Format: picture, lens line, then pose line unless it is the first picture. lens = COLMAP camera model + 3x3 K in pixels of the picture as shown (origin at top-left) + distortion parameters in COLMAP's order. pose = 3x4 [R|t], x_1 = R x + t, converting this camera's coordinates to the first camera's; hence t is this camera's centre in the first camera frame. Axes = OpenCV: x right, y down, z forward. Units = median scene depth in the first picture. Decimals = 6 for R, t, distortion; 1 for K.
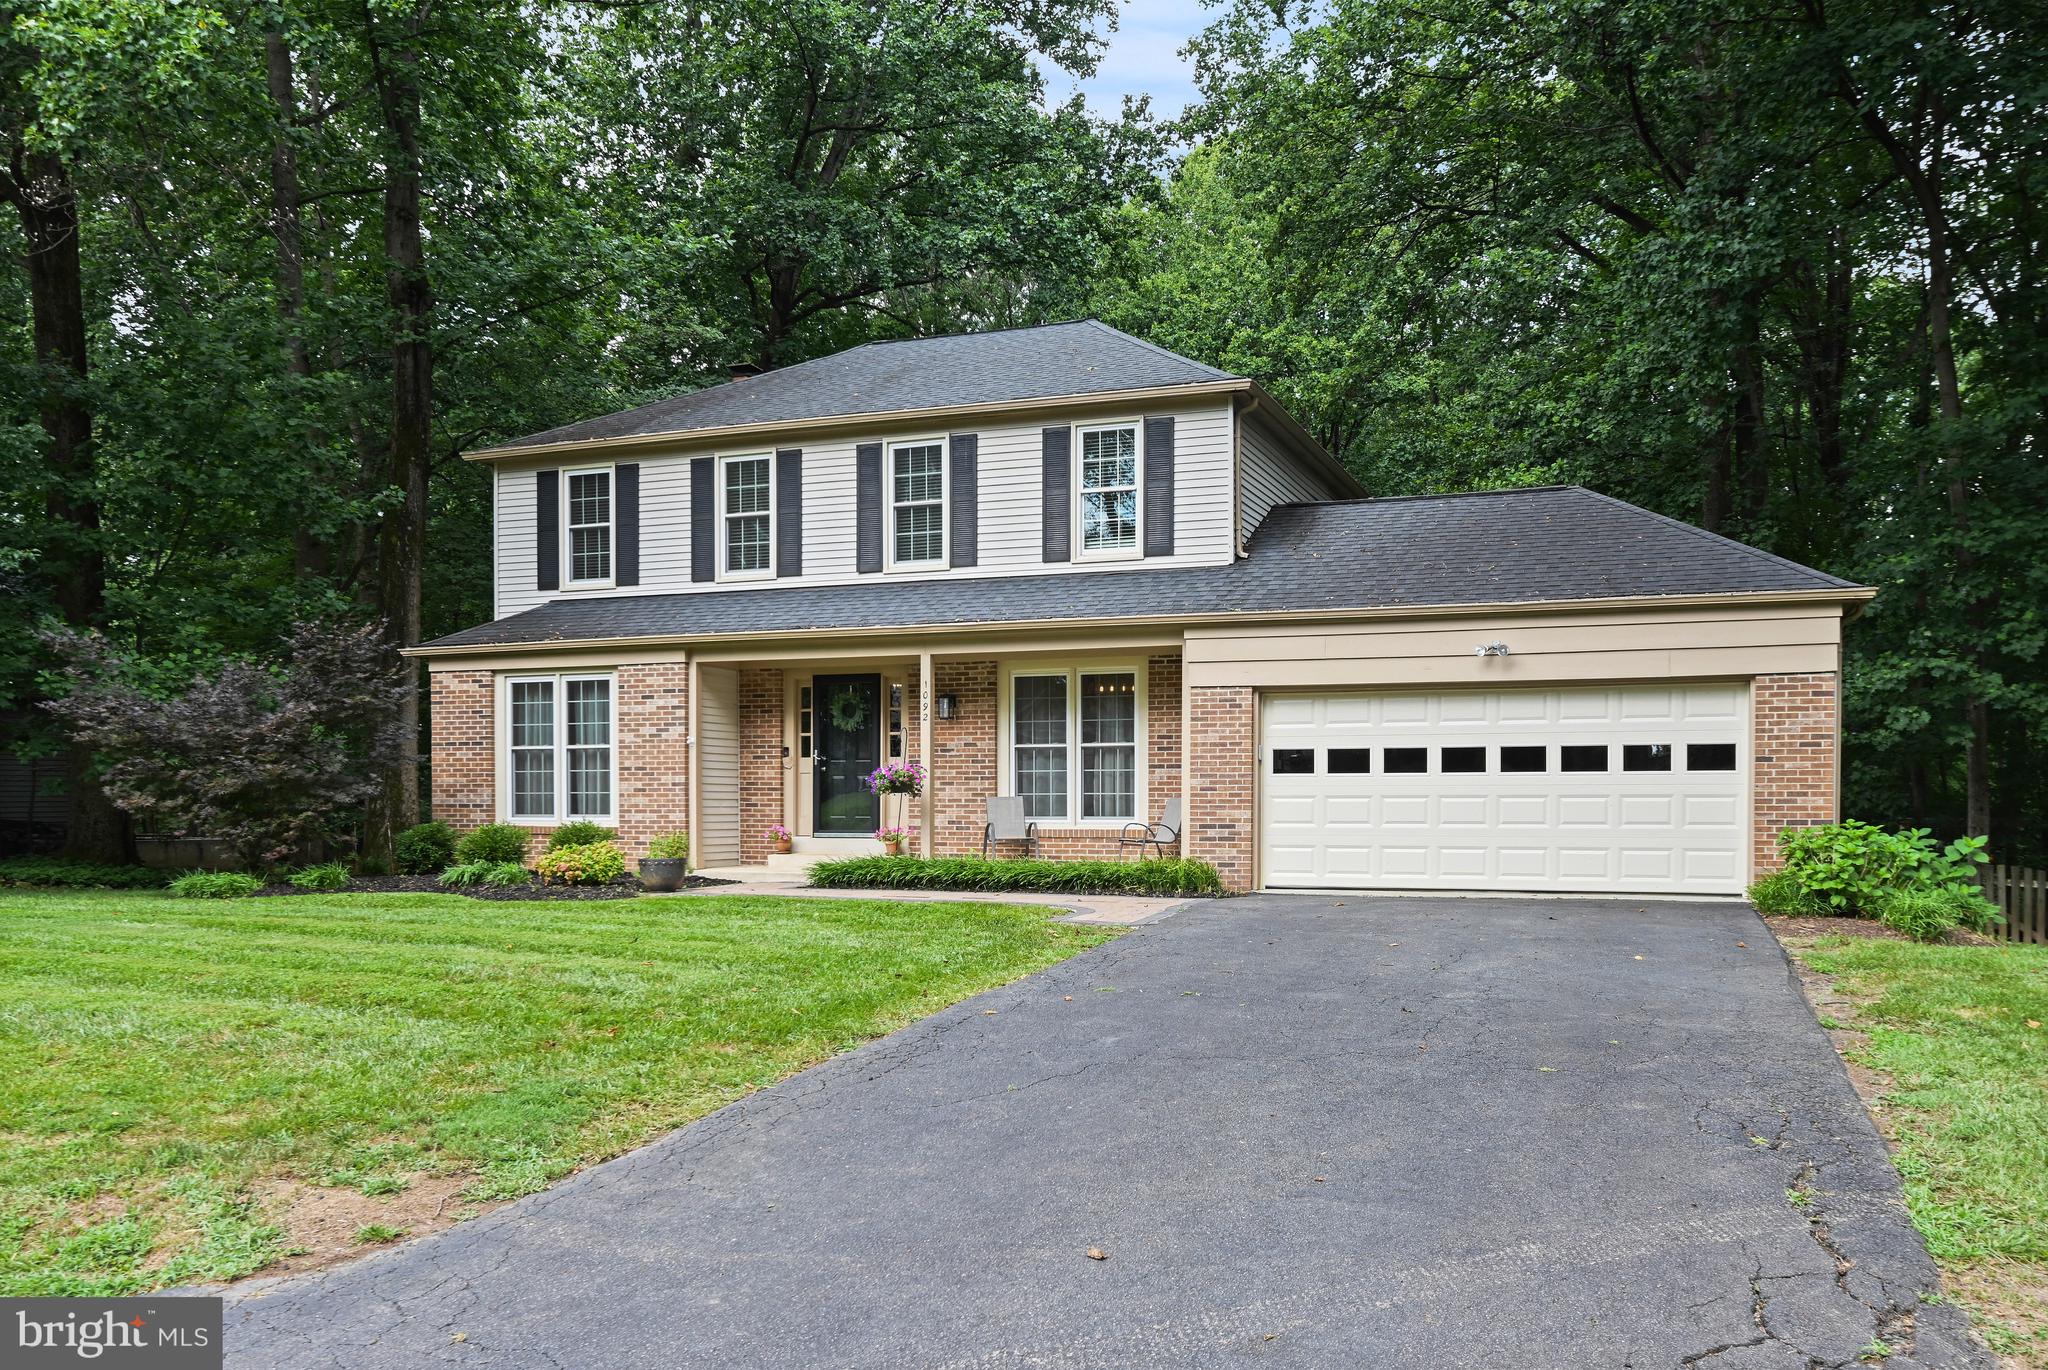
lens RADIAL K [[1337.3, 0, 1024.5], [0, 1337.3, 676.3], [0, 0, 1]] dist [-0.003683, -0.003094]
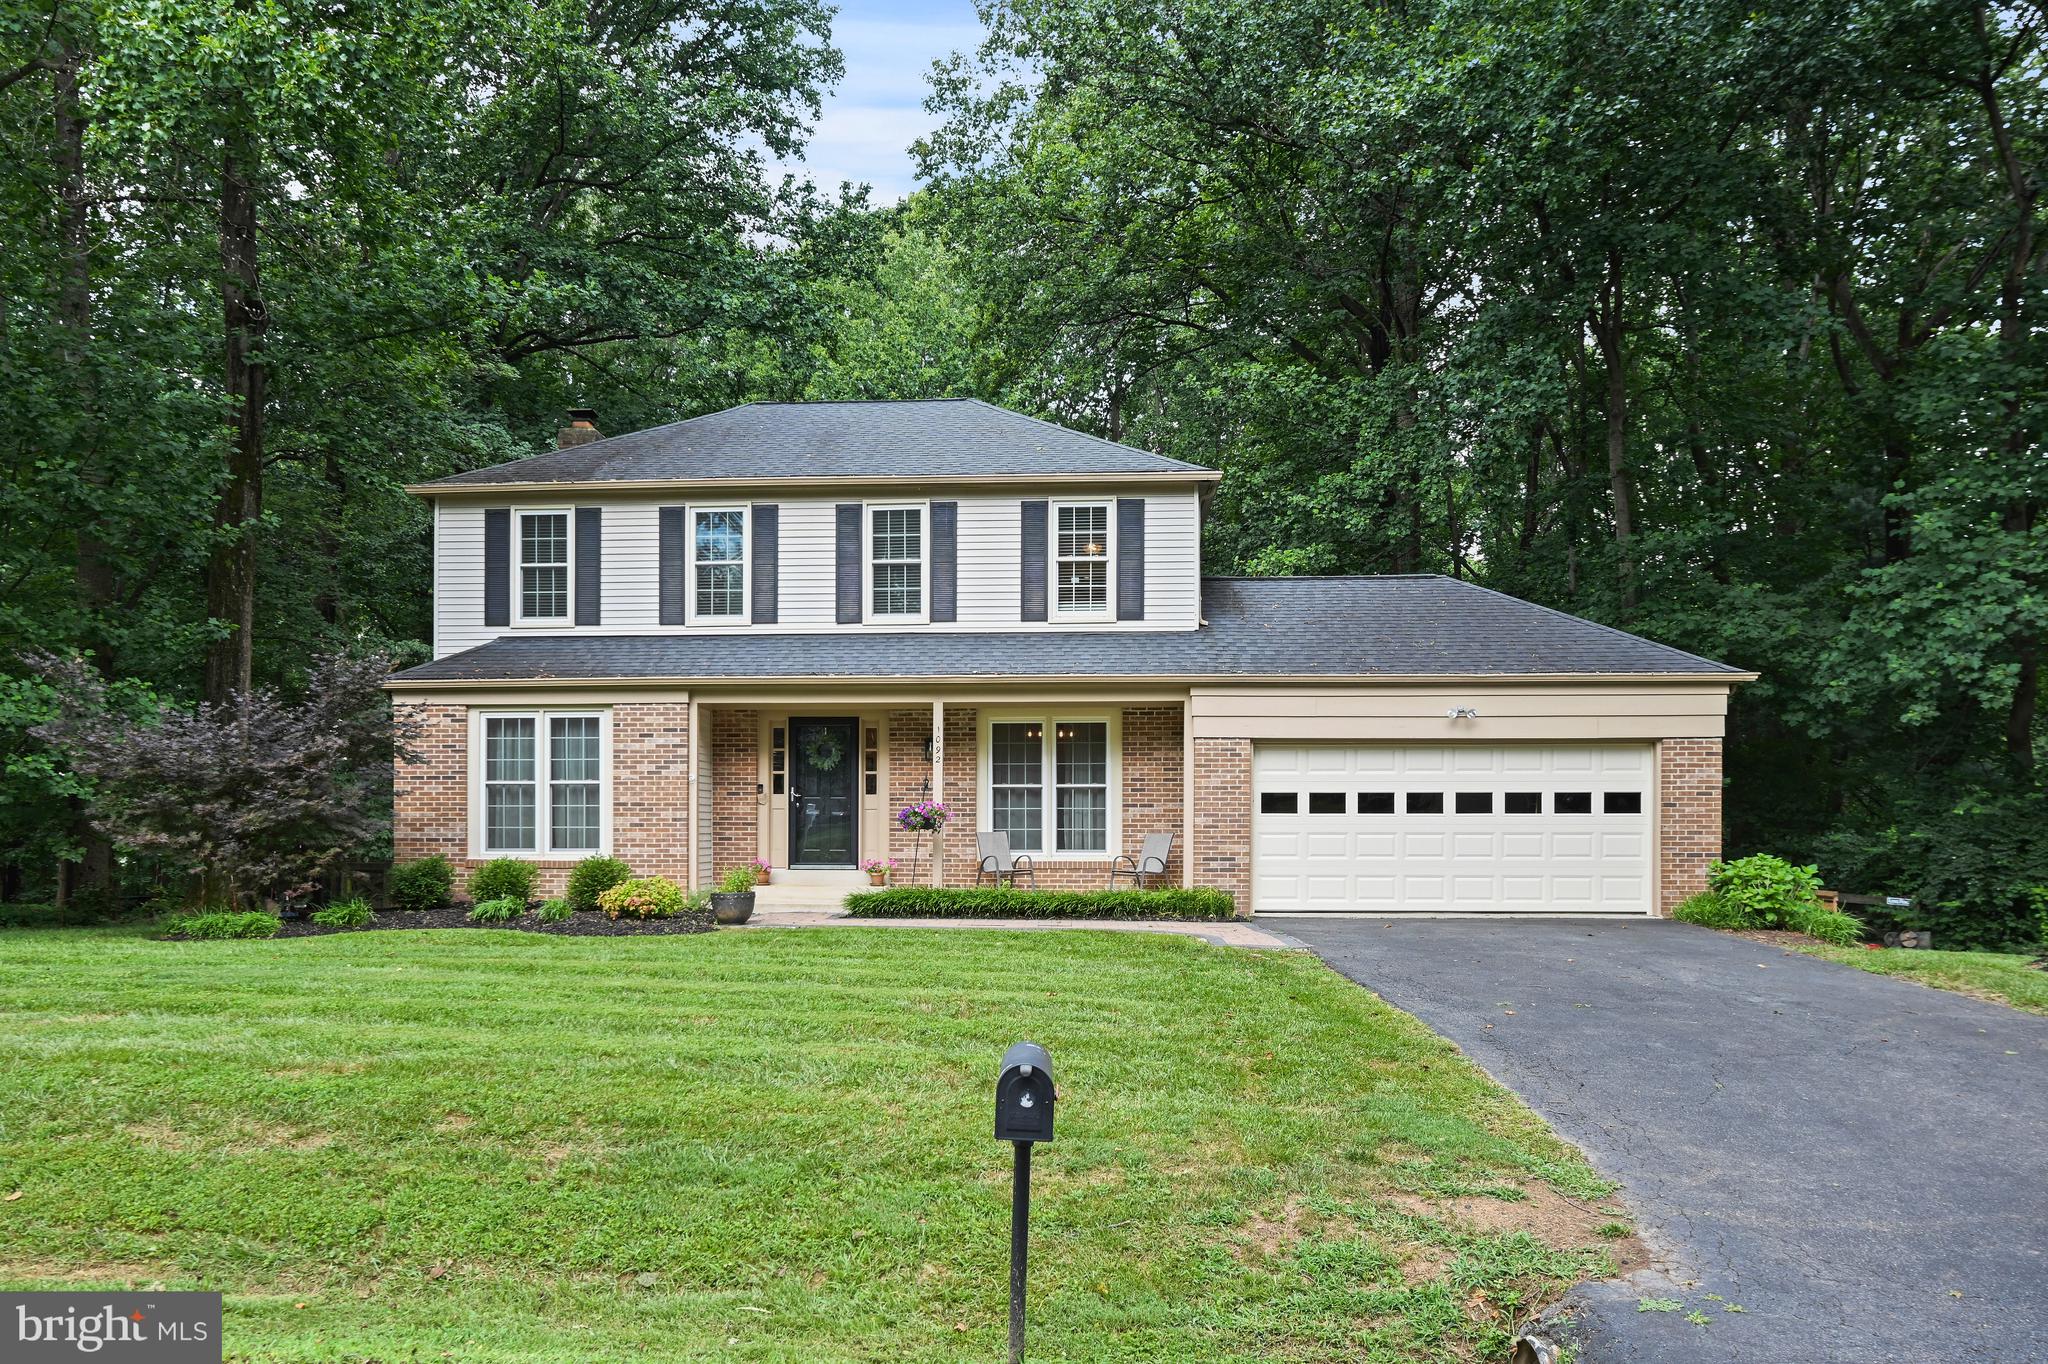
lens RADIAL K [[1221.7, 0, 1022.8], [0, 1221.7, 697.0], [0, 0, 1]] dist [-0.006692, -0.002020]
pose [[0.973450, 0.025812, 0.227439, -0.219104], [-0.022533, 0.999601, -0.017004, -0.004852], [-0.227788, 0.011427, 0.973644, 0.009587]]
